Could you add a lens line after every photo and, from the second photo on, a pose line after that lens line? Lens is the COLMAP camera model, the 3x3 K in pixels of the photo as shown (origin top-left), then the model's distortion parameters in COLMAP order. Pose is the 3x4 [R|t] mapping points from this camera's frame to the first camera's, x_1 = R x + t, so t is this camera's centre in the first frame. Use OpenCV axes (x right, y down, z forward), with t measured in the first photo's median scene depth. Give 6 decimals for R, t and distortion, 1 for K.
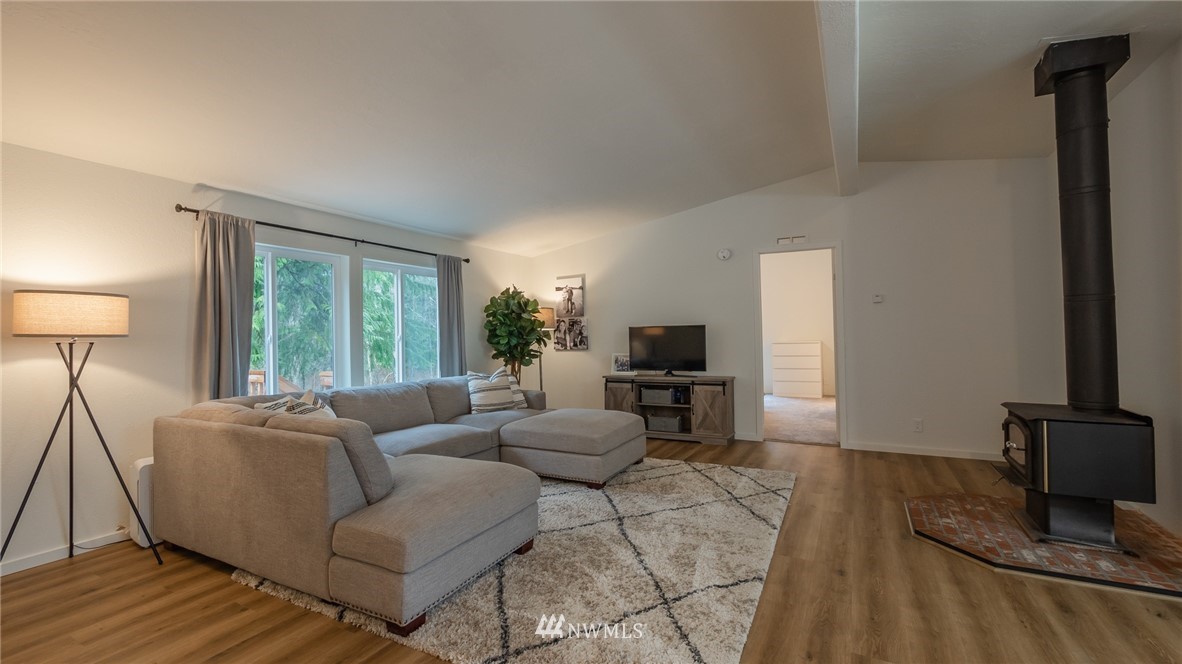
lens RADIAL K [[499.7, 0, 570.2], [0, 499.7, 334.3], [0, 0, 1]] dist [-0.000887, -0.000168]
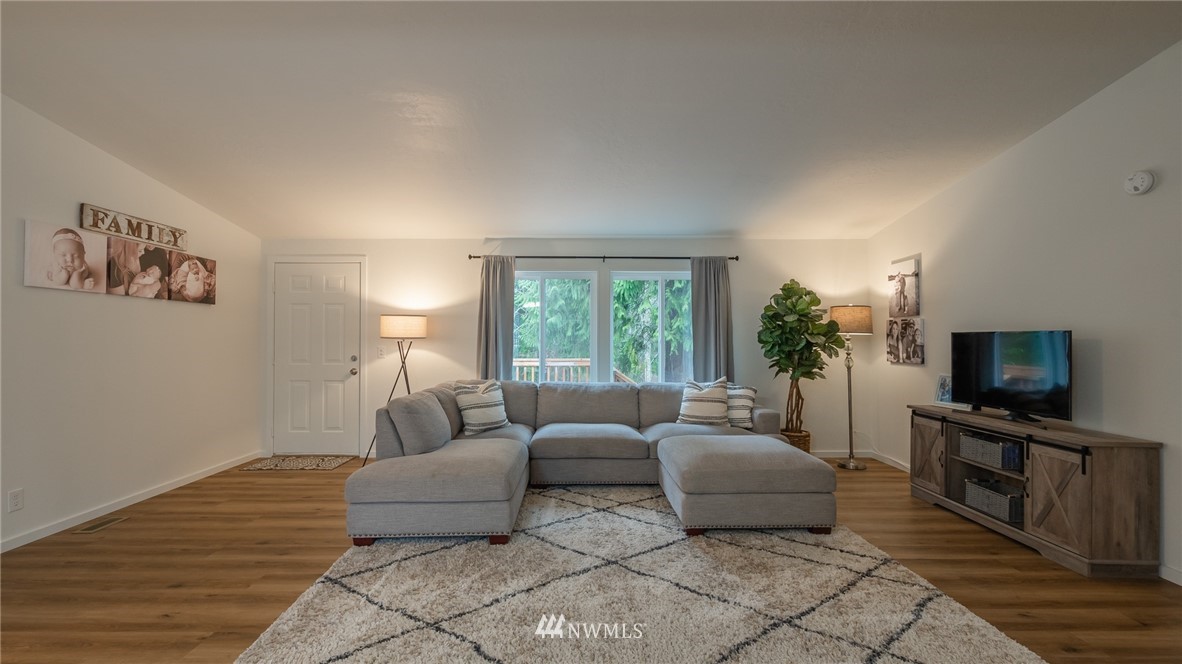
lens RADIAL K [[499.7, 0, 571.8], [0, 499.7, 335.4], [0, 0, 1]] dist [-0.000887, -0.000168]
pose [[0.496108, 0.015910, -0.868115, 0.462209], [-0.008407, 0.999873, 0.013520, -0.016948], [0.868220, 0.000591, 0.496179, 0.300068]]
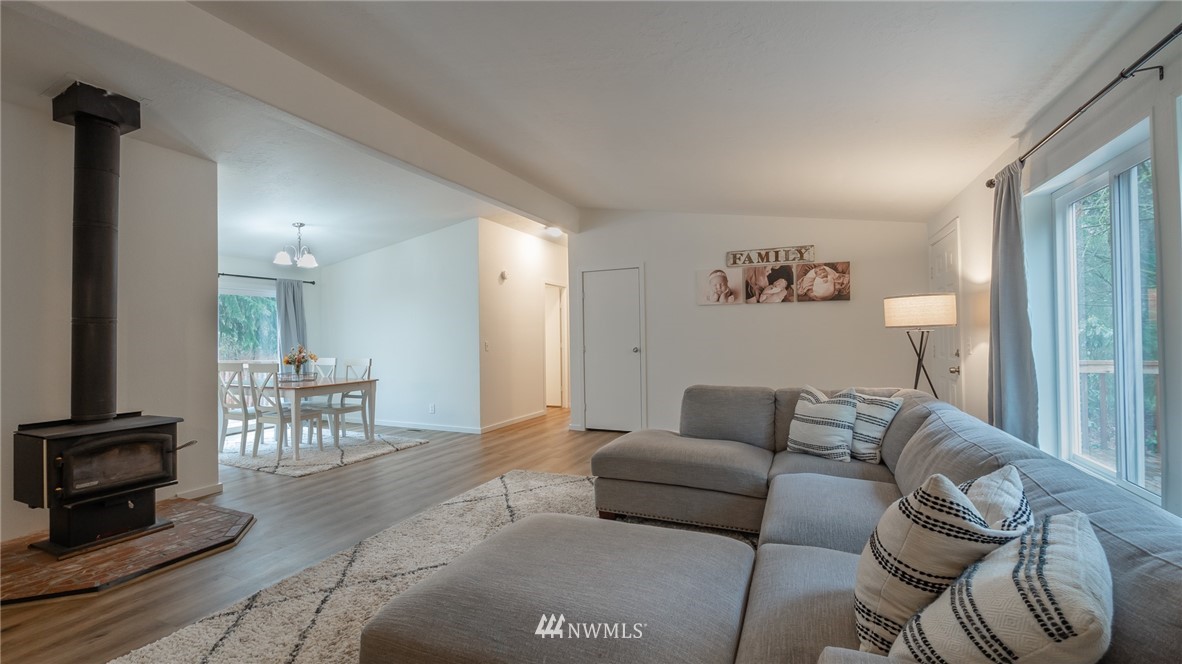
lens RADIAL K [[499.7, 0, 592.2], [0, 499.7, 330.8], [0, 0, 1]] dist [-0.000887, -0.000168]
pose [[-0.991653, 0.032370, -0.124809, 0.037058], [0.034035, 0.999358, -0.011227, 0.000371], [0.124366, -0.015382, -0.992117, 1.095818]]
